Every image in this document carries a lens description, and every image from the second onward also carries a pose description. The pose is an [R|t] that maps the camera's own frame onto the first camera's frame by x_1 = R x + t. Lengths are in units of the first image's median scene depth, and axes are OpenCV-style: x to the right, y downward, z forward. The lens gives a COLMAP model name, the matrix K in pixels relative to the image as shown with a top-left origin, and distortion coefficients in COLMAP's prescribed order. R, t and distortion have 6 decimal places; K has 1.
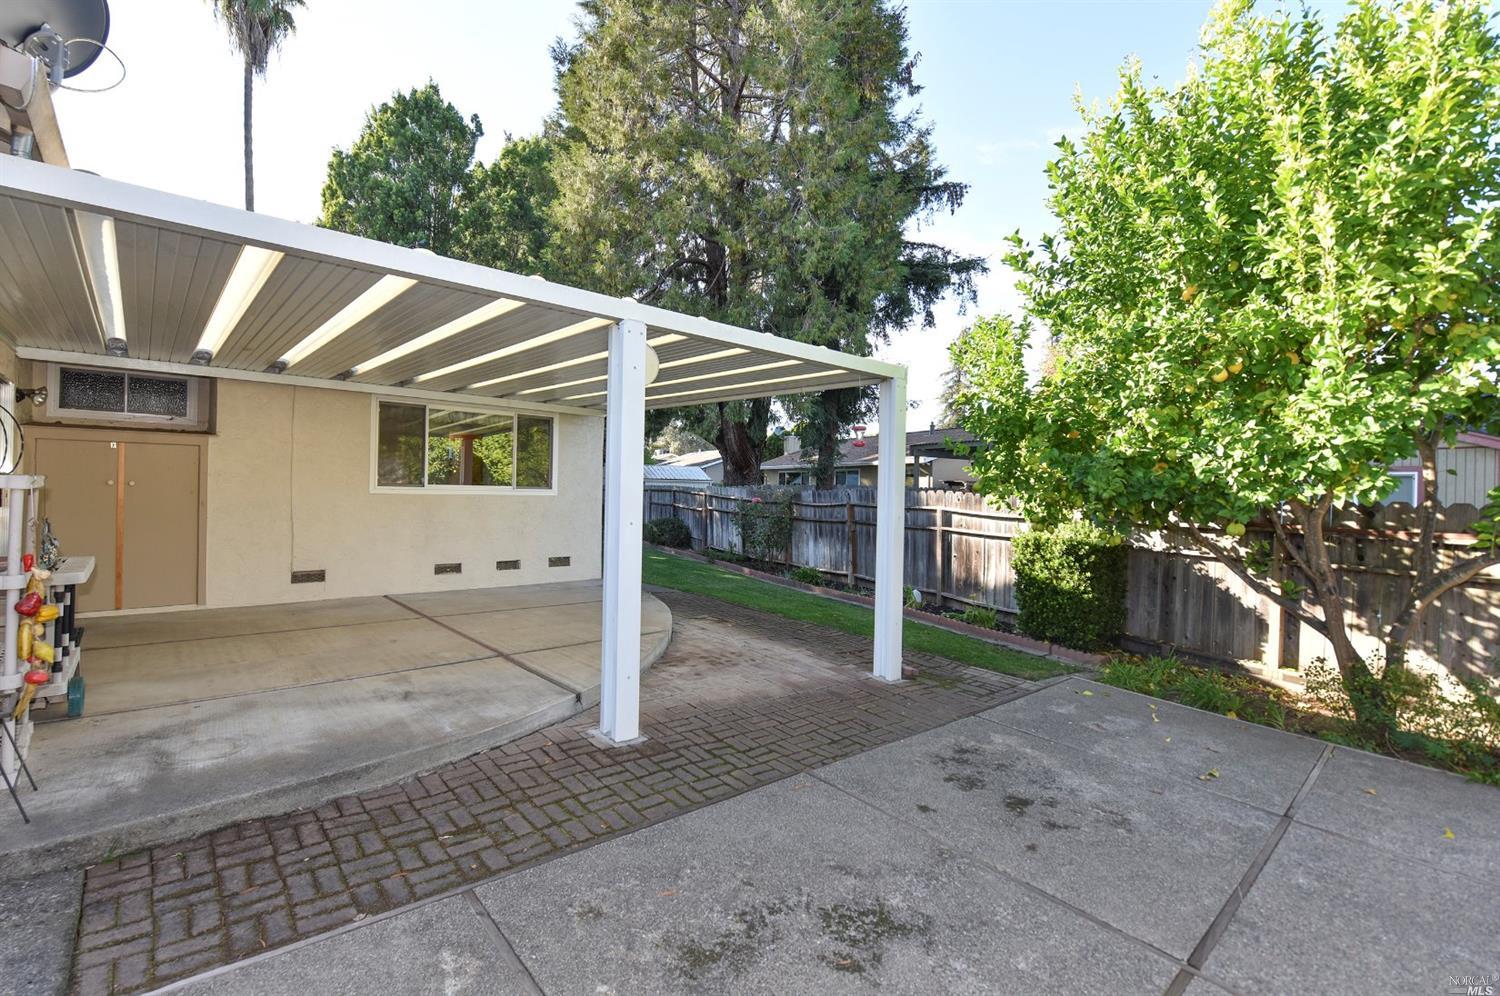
lens RADIAL K [[675.9, 0, 749.2], [0, 675.9, 495.4], [0, 0, 1]] dist [-0.014454, -0.001446]
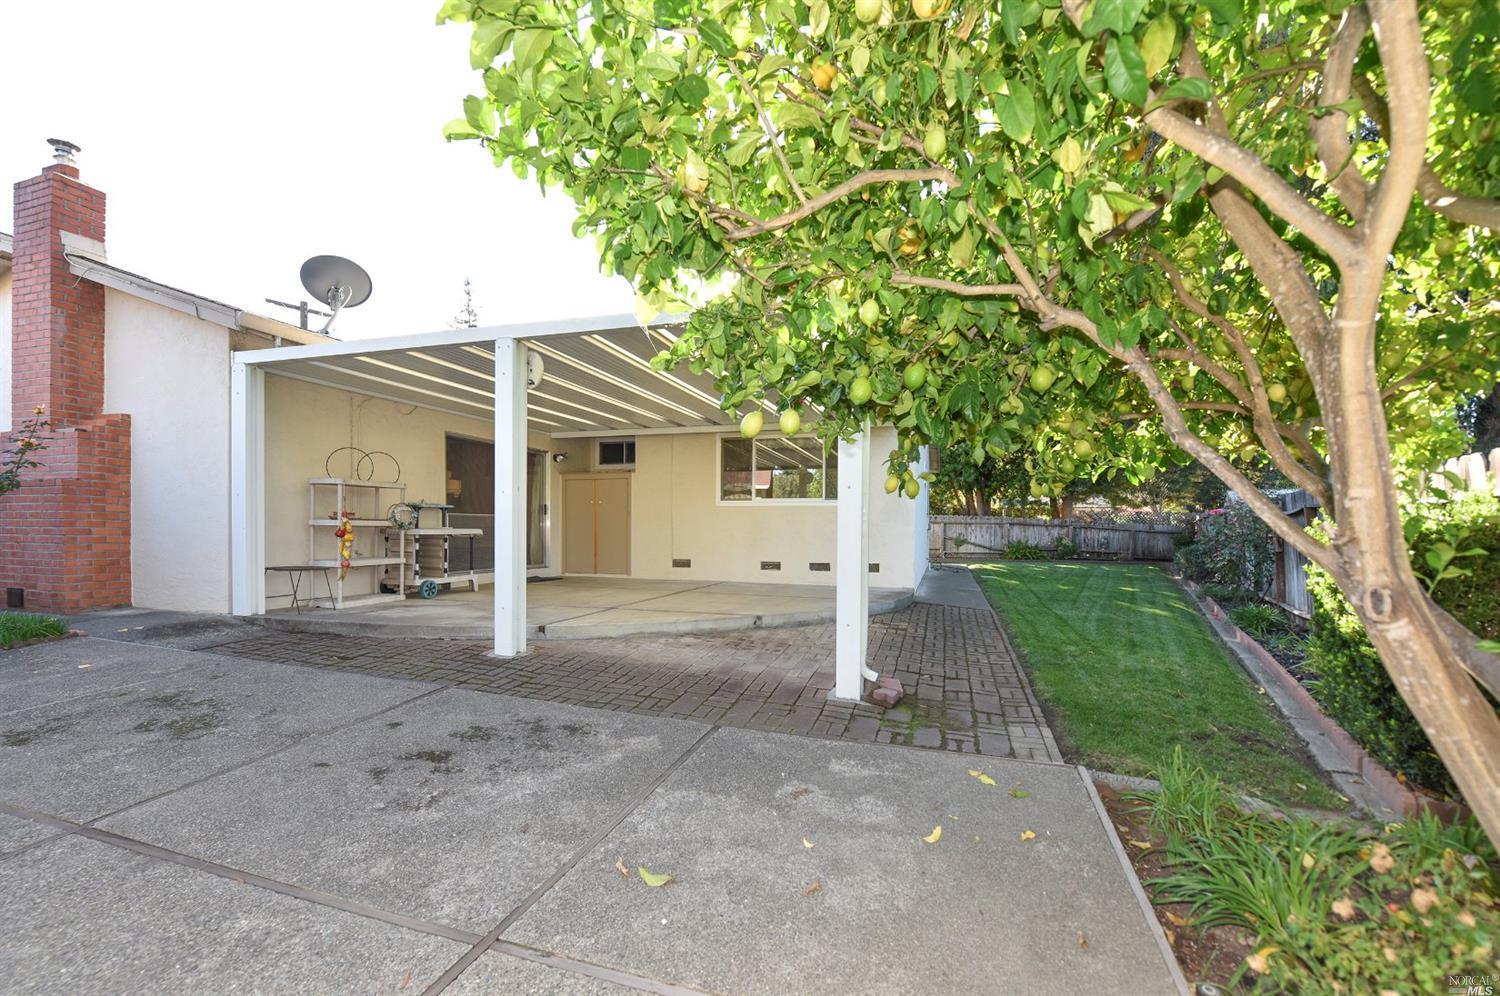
lens RADIAL K [[641.5, 0, 759.6], [0, 641.5, 531.3], [0, 0, 1]] dist [-0.008784, -0.005555]
pose [[0.509412, -0.017199, -0.860351, 1.148339], [-0.000952, 0.999788, -0.020550, 0.143560], [0.860522, 0.011288, 0.509288, 0.784460]]
